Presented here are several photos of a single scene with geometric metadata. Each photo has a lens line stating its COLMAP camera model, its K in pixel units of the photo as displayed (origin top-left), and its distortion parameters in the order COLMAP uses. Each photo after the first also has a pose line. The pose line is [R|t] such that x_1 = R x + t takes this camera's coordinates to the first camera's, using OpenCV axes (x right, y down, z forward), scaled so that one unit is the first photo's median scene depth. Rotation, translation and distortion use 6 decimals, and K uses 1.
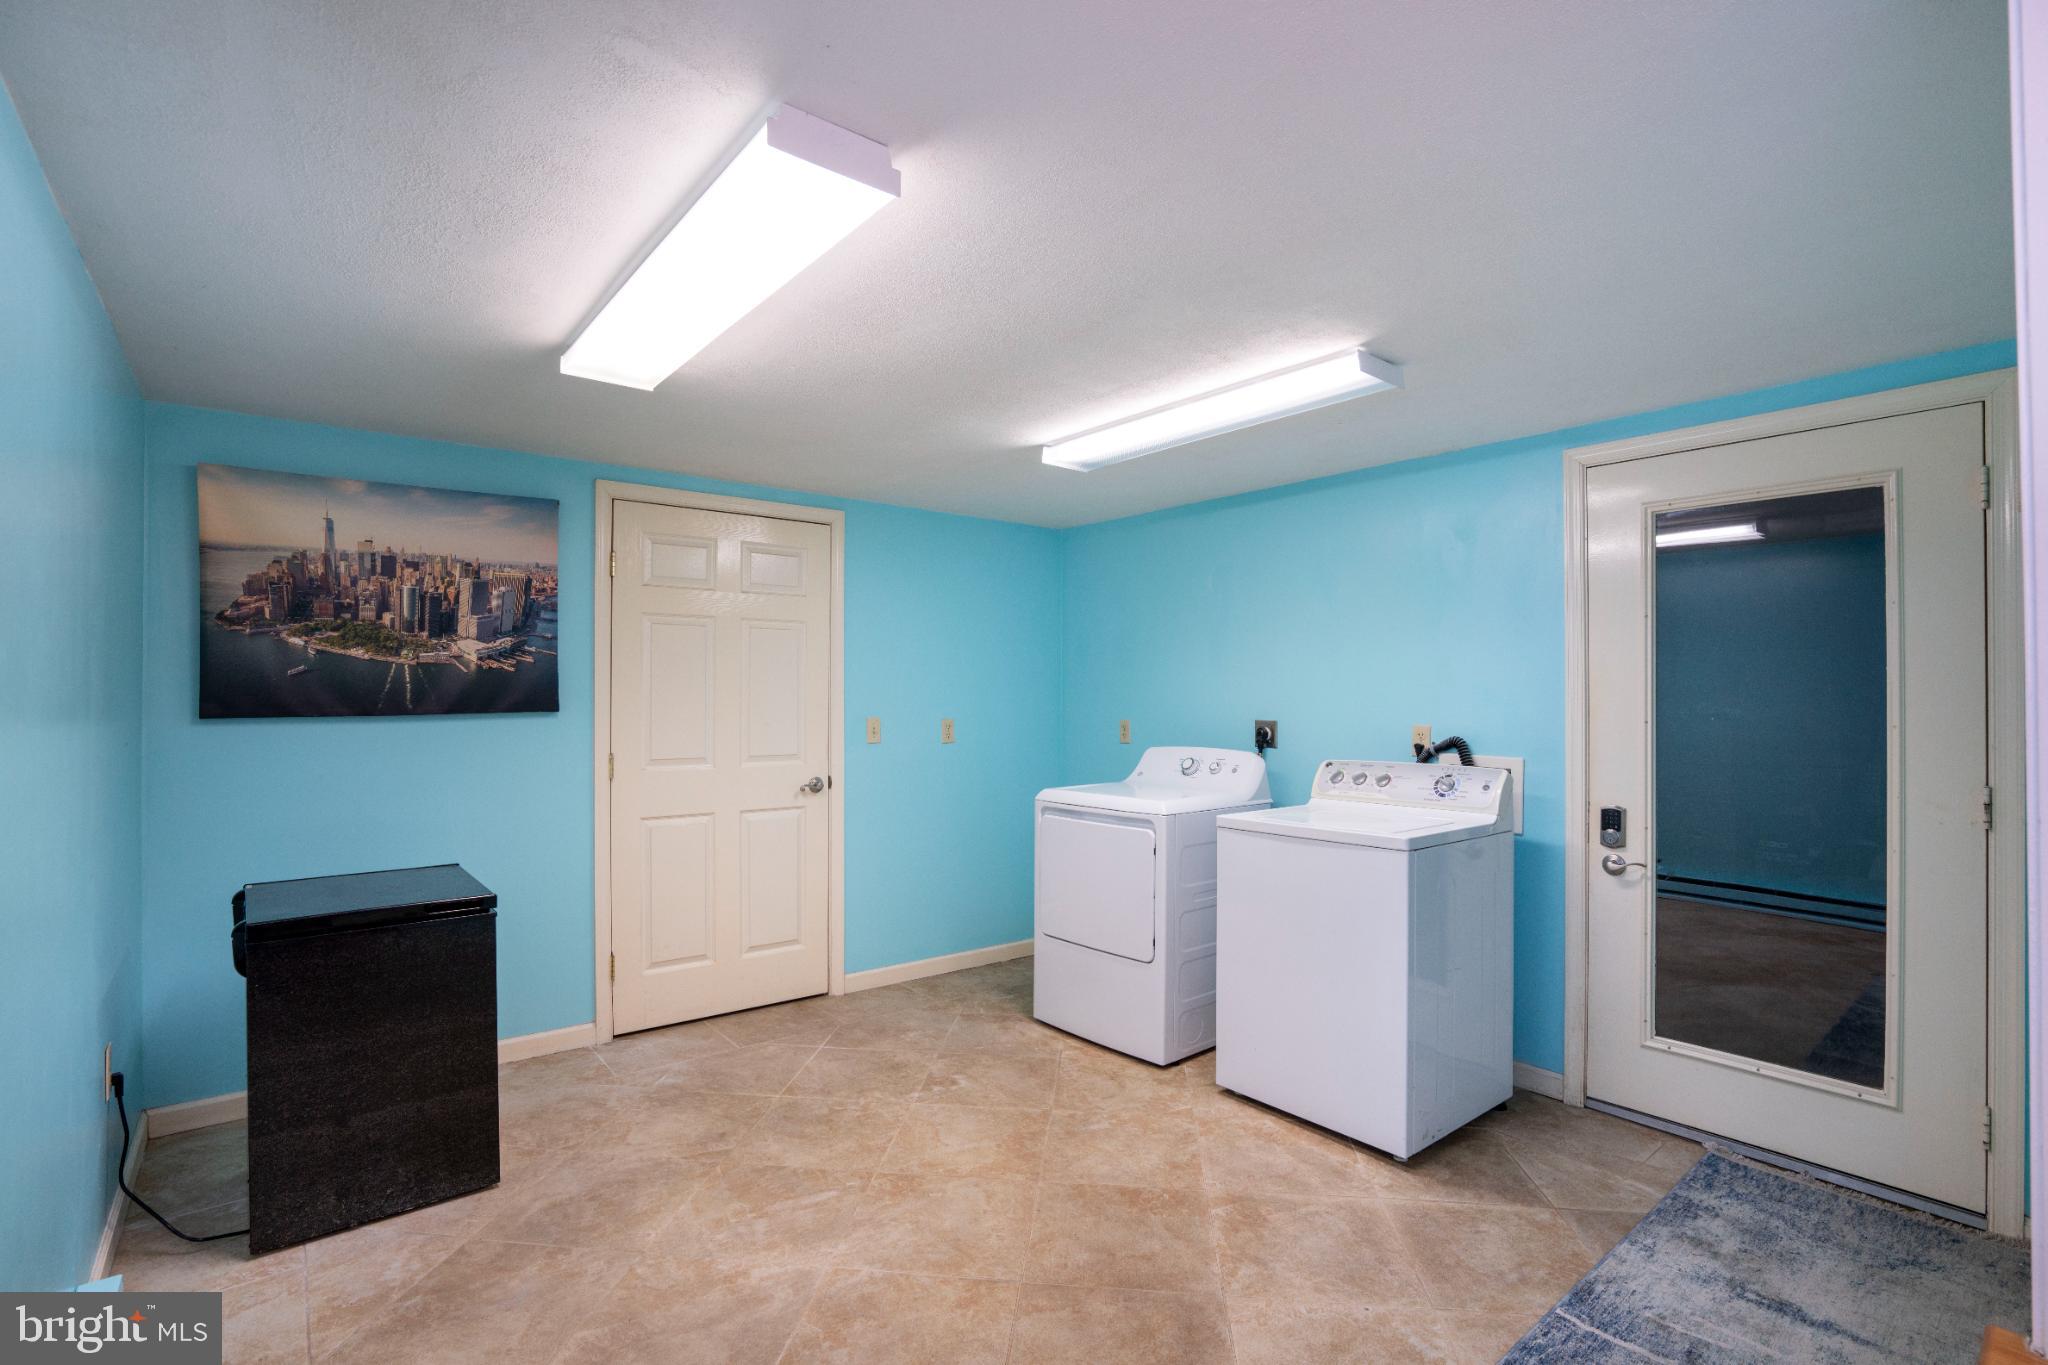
lens RADIAL K [[948.7, 0, 1034.3], [0, 948.7, 688.4], [0, 0, 1]] dist [-0.055307, 0.019510]
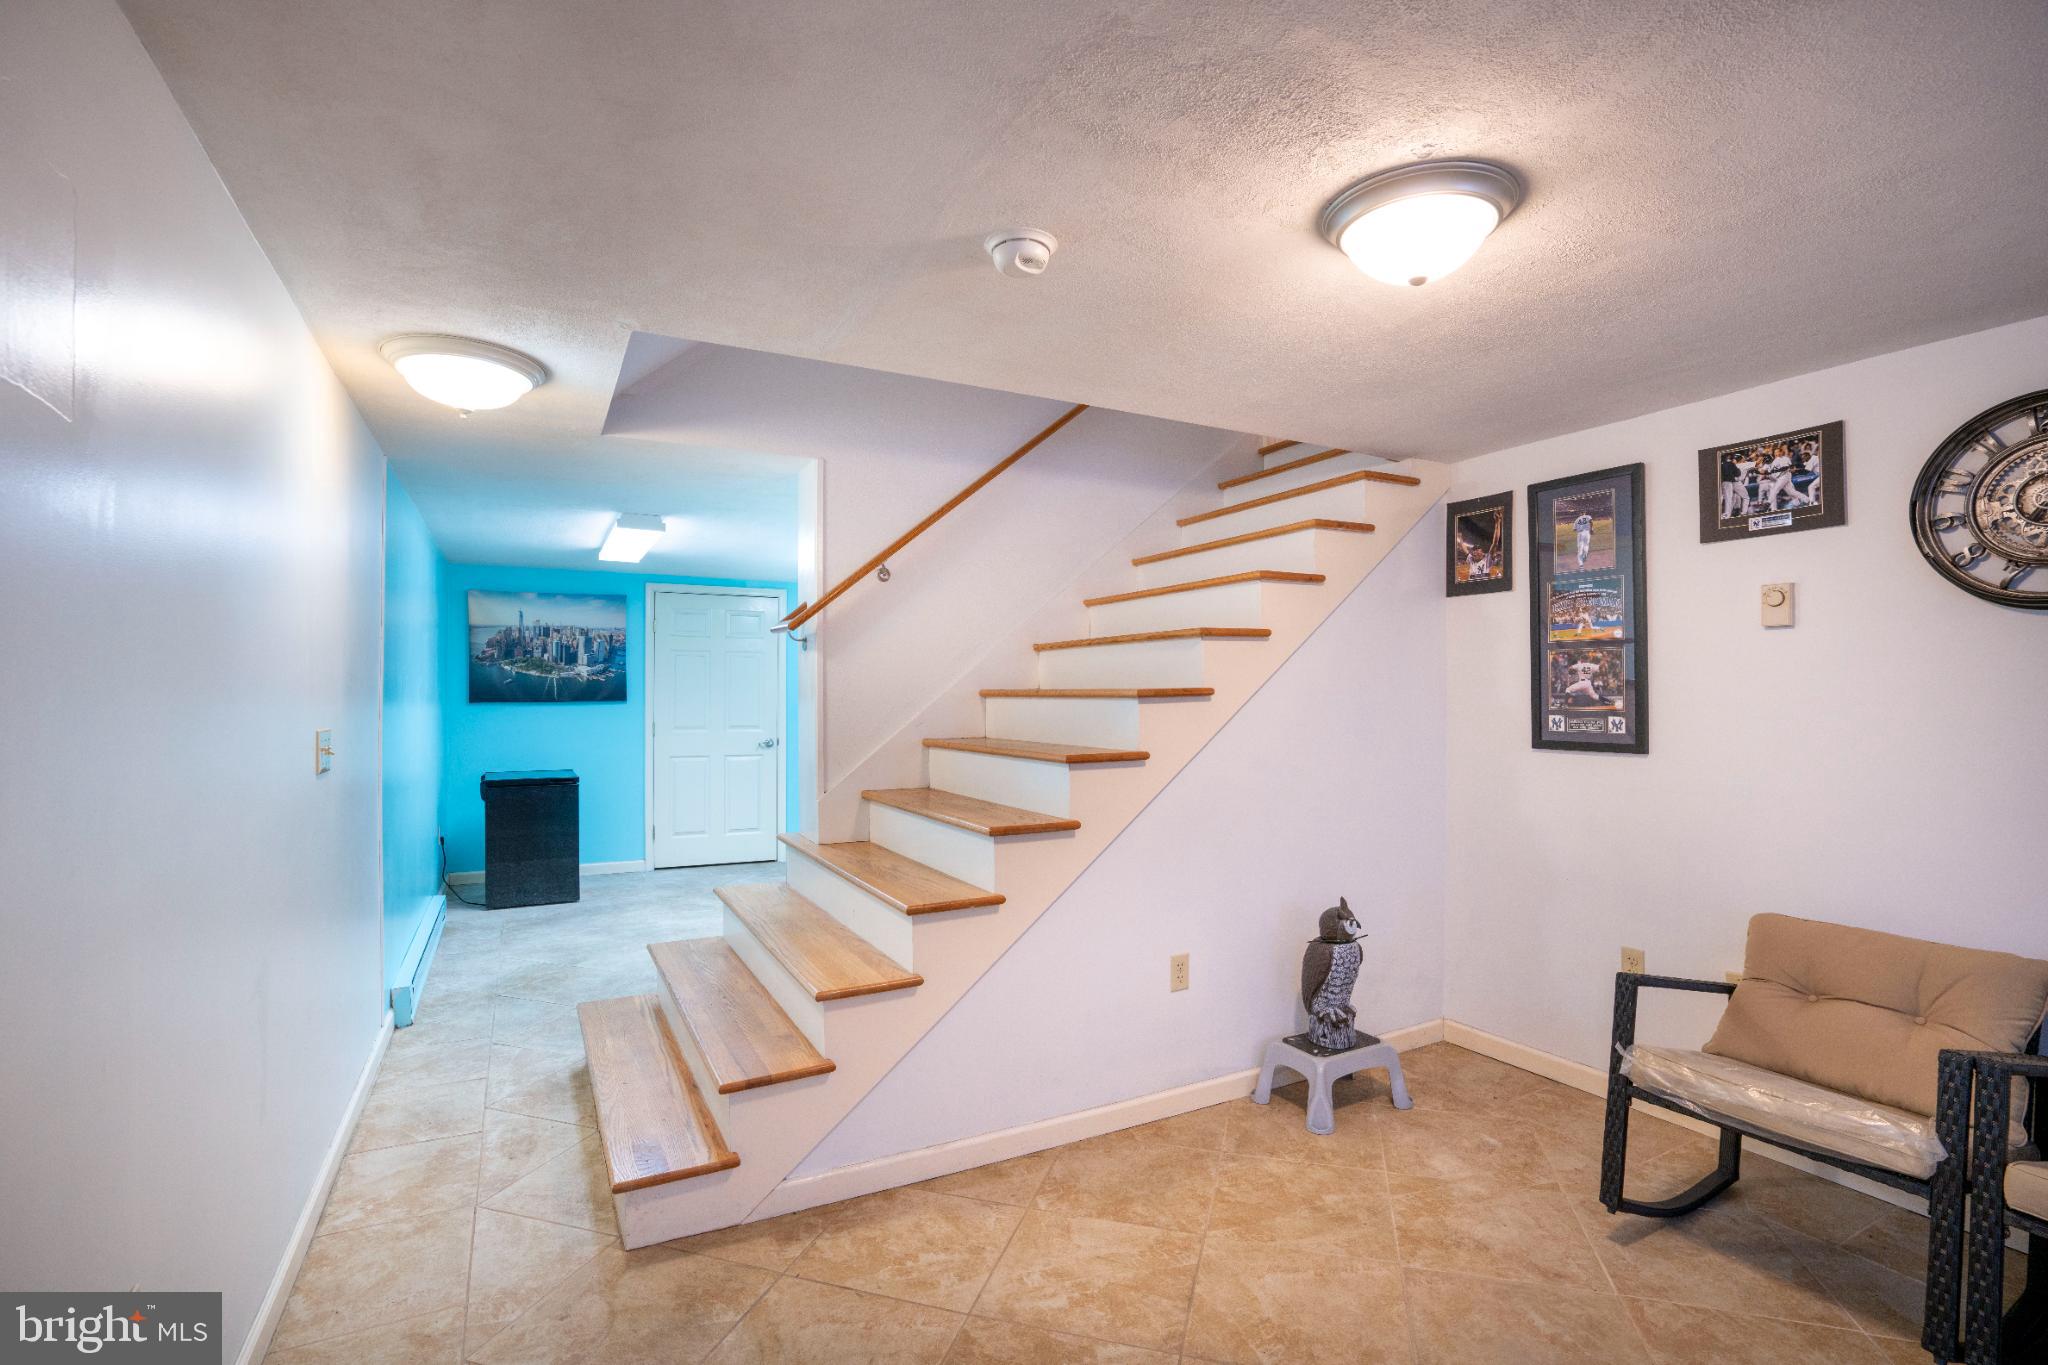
lens RADIAL K [[948.7, 0, 1014.6], [0, 948.7, 674.1], [0, 0, 1]] dist [-0.055307, 0.019510]
pose [[0.980898, -0.003829, -0.194484, 0.765139], [0.000898, 0.999885, -0.015157, -0.001996], [0.194520, 0.014693, 0.980789, -0.886351]]
